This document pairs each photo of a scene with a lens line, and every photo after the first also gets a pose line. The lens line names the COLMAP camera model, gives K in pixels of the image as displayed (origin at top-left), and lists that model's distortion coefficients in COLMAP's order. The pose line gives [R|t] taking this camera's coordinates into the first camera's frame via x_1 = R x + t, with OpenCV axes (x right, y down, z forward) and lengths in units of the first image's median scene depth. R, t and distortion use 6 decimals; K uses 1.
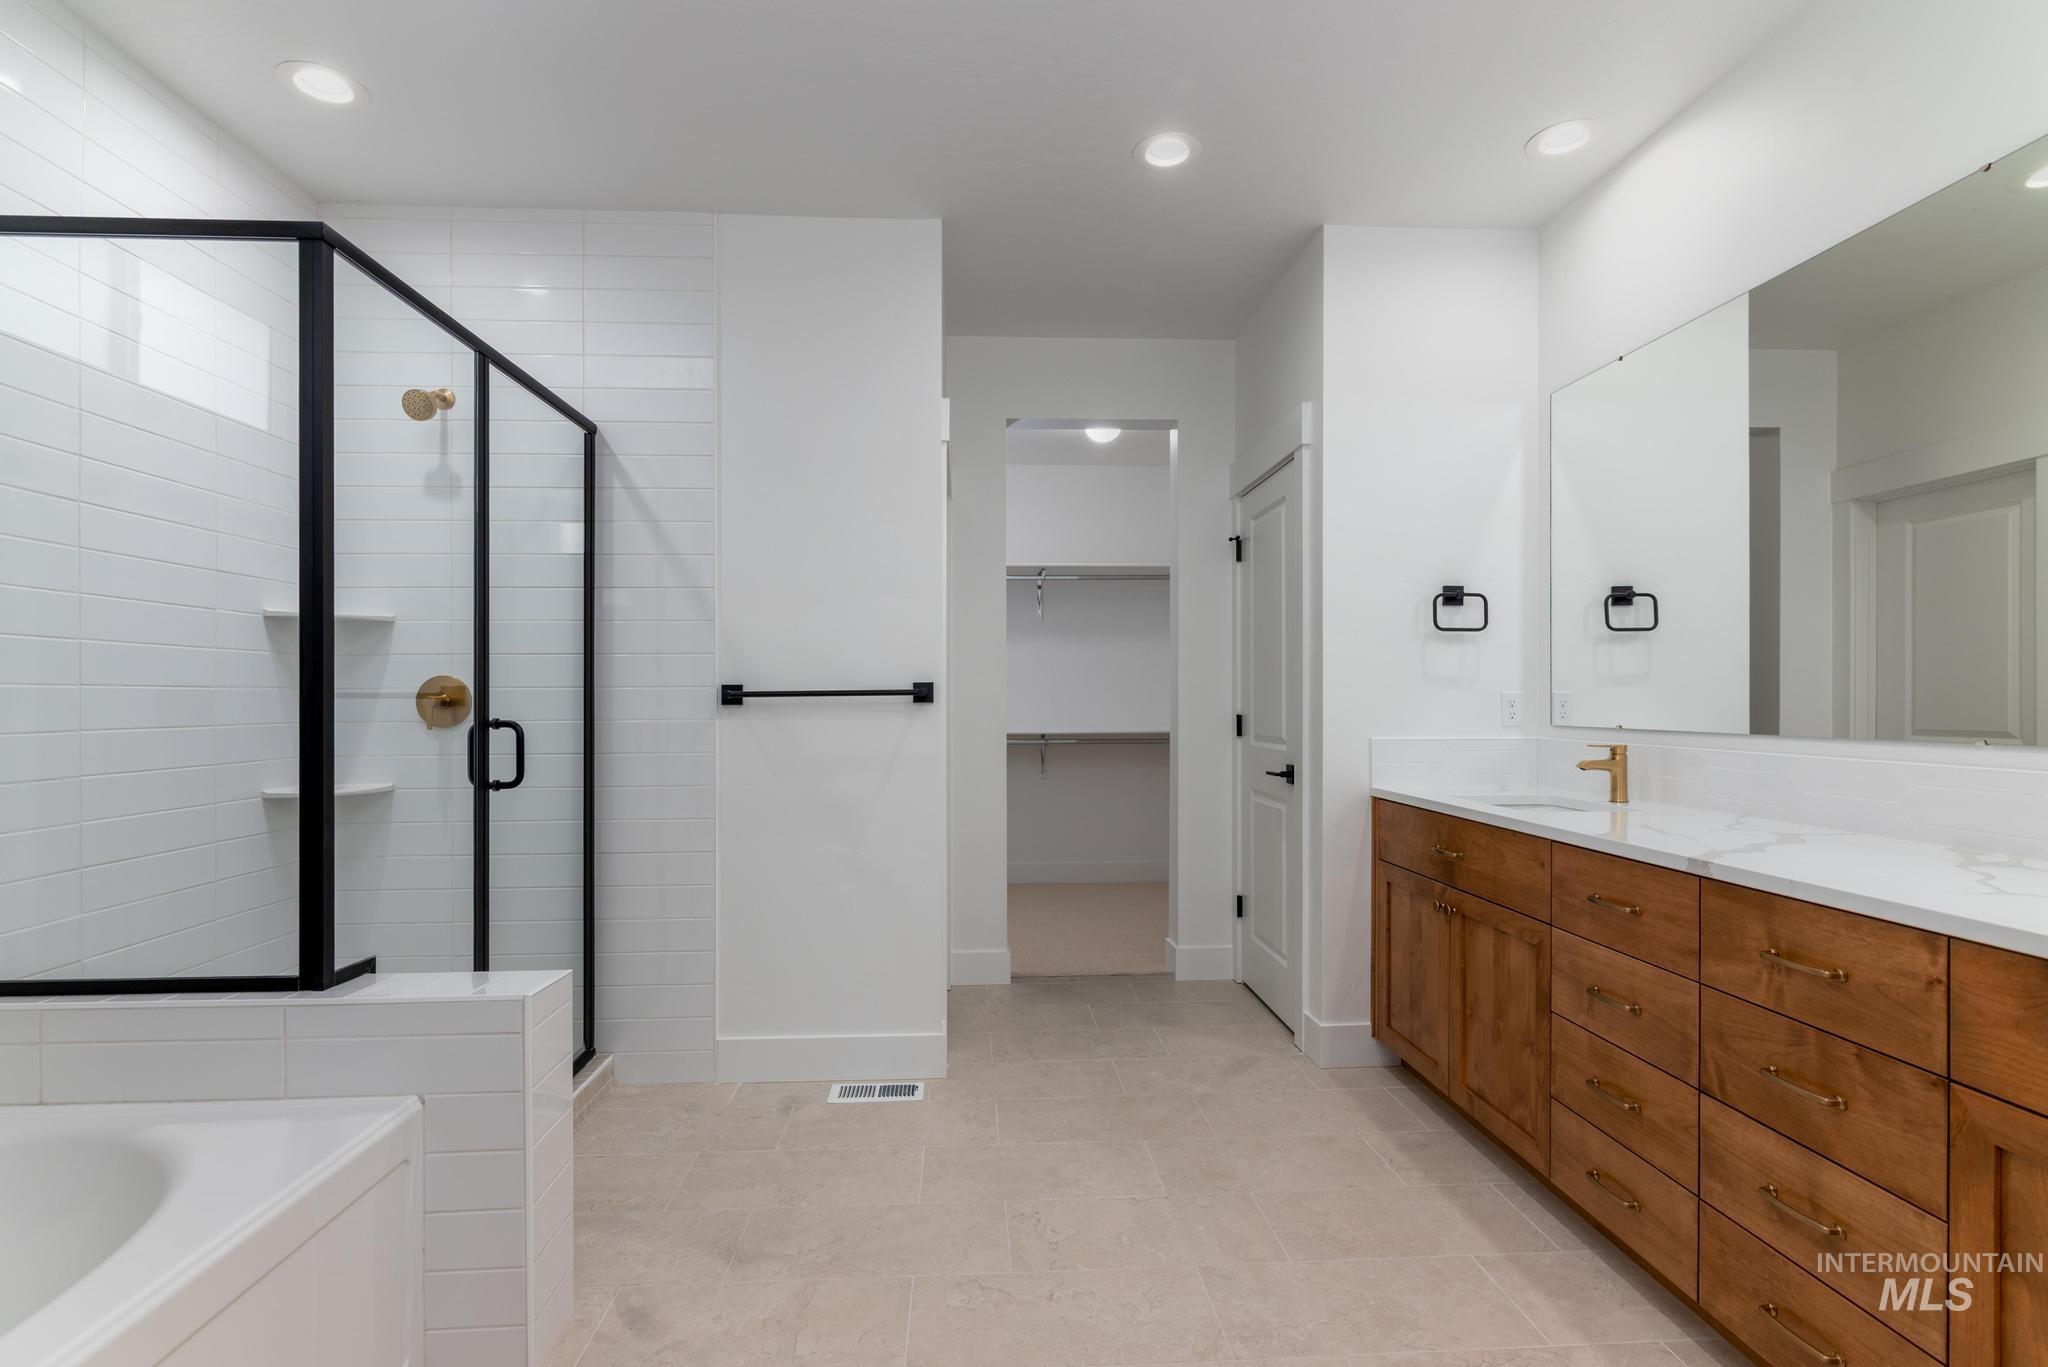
lens RADIAL K [[986.6, 0, 963.9], [0, 986.6, 700.3], [0, 0, 1]] dist [0.001061, 0.000918]
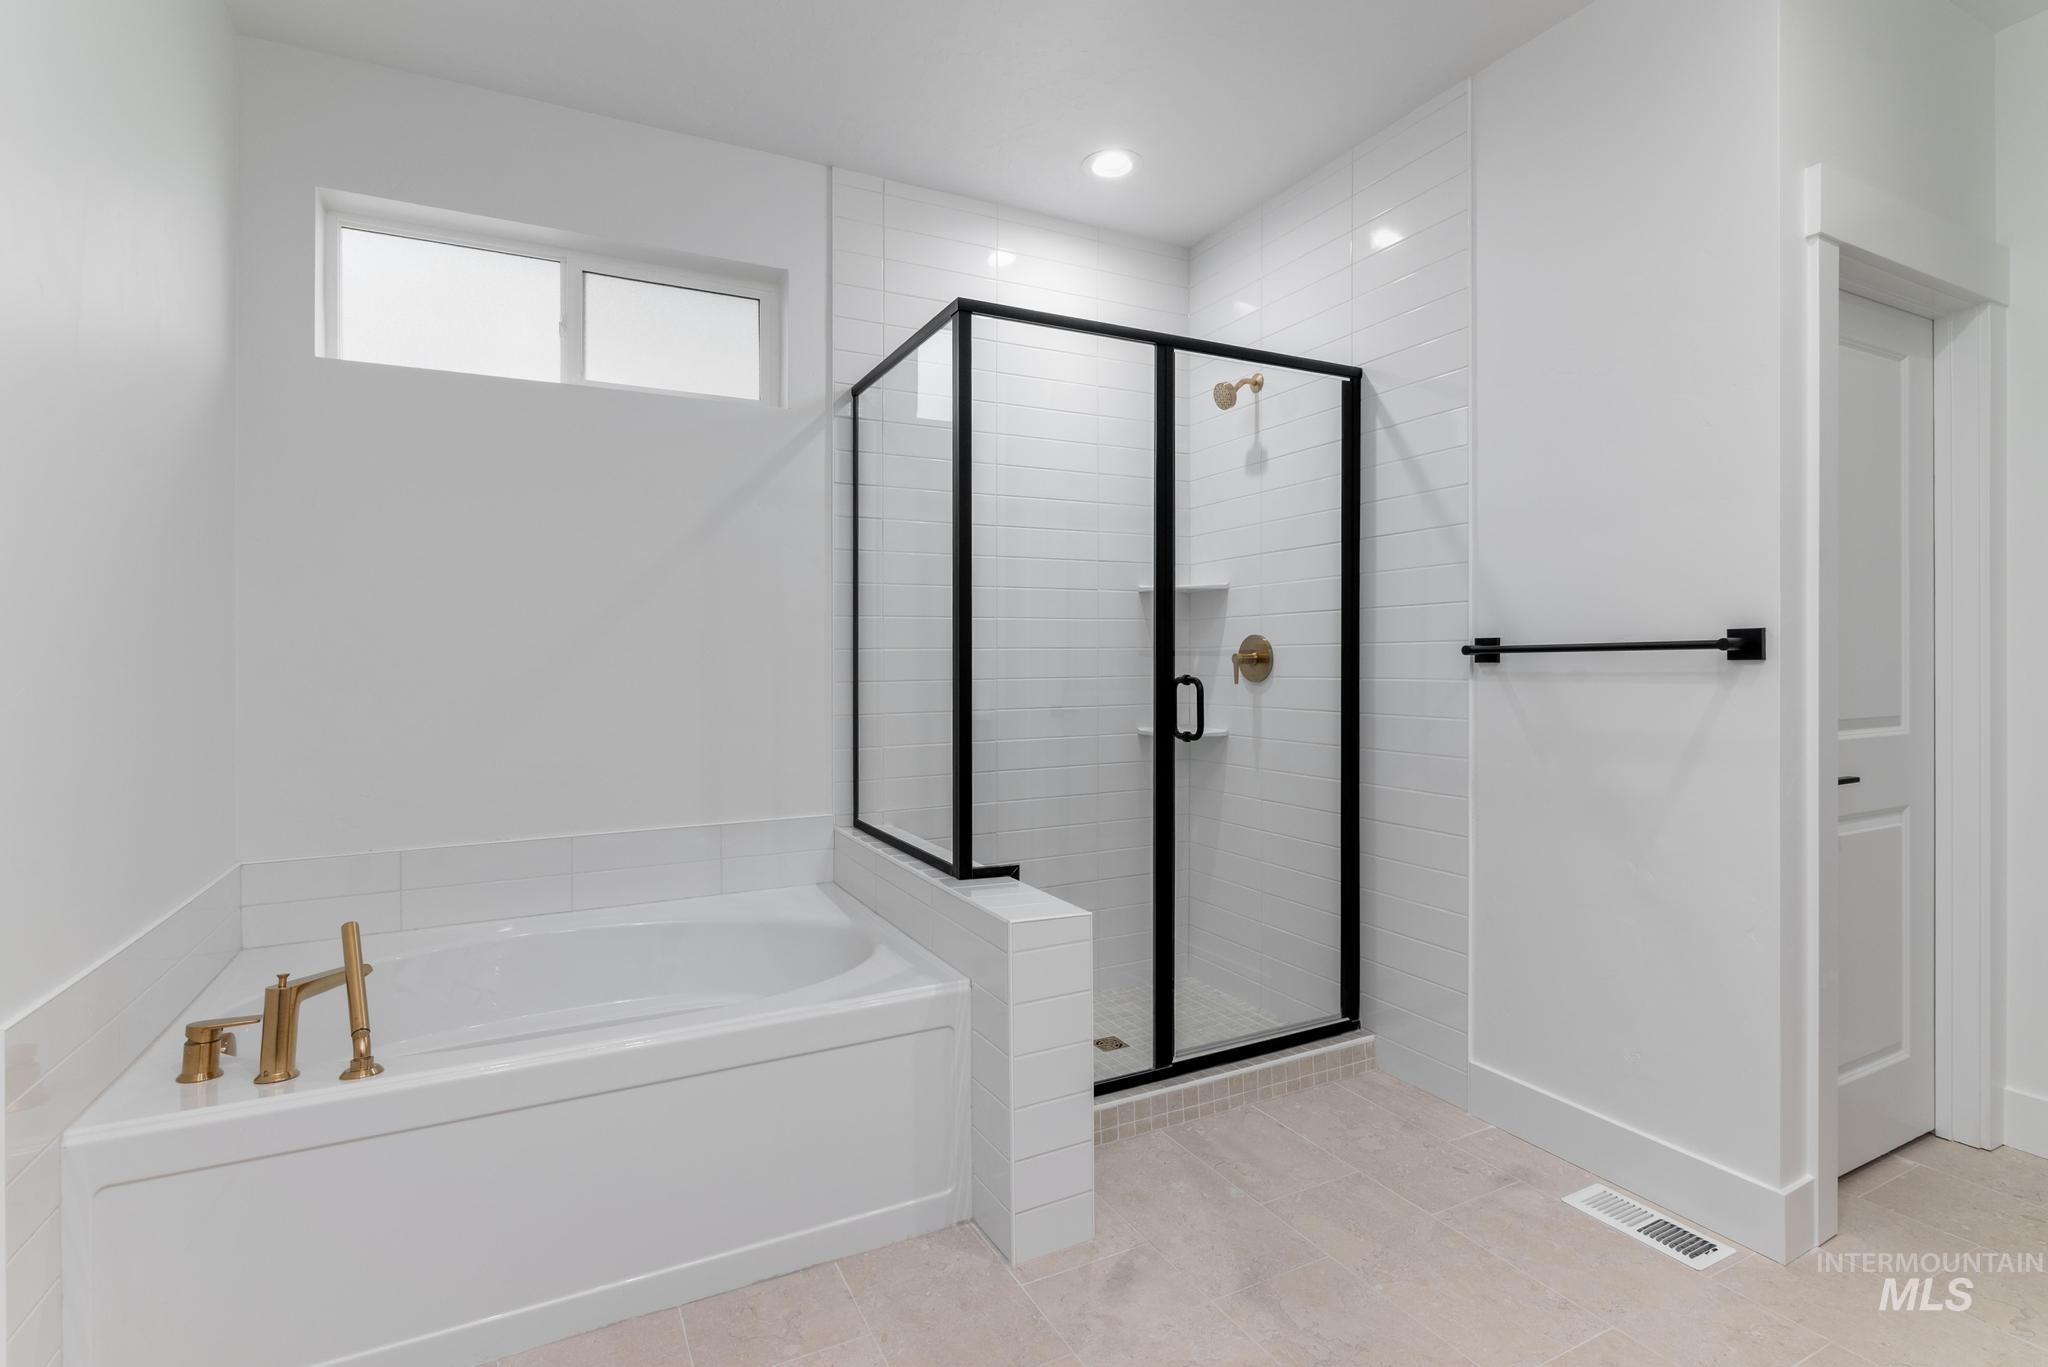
lens RADIAL K [[939.0, 0, 1006.4], [0, 939.0, 661.5], [0, 0, 1]] dist [0.010708, -0.000476]
pose [[0.442398, 0.001022, -0.896818, 0.308179], [0.005665, 0.999976, 0.003934, -0.001798], [0.896801, -0.006820, 0.442381, 0.308308]]
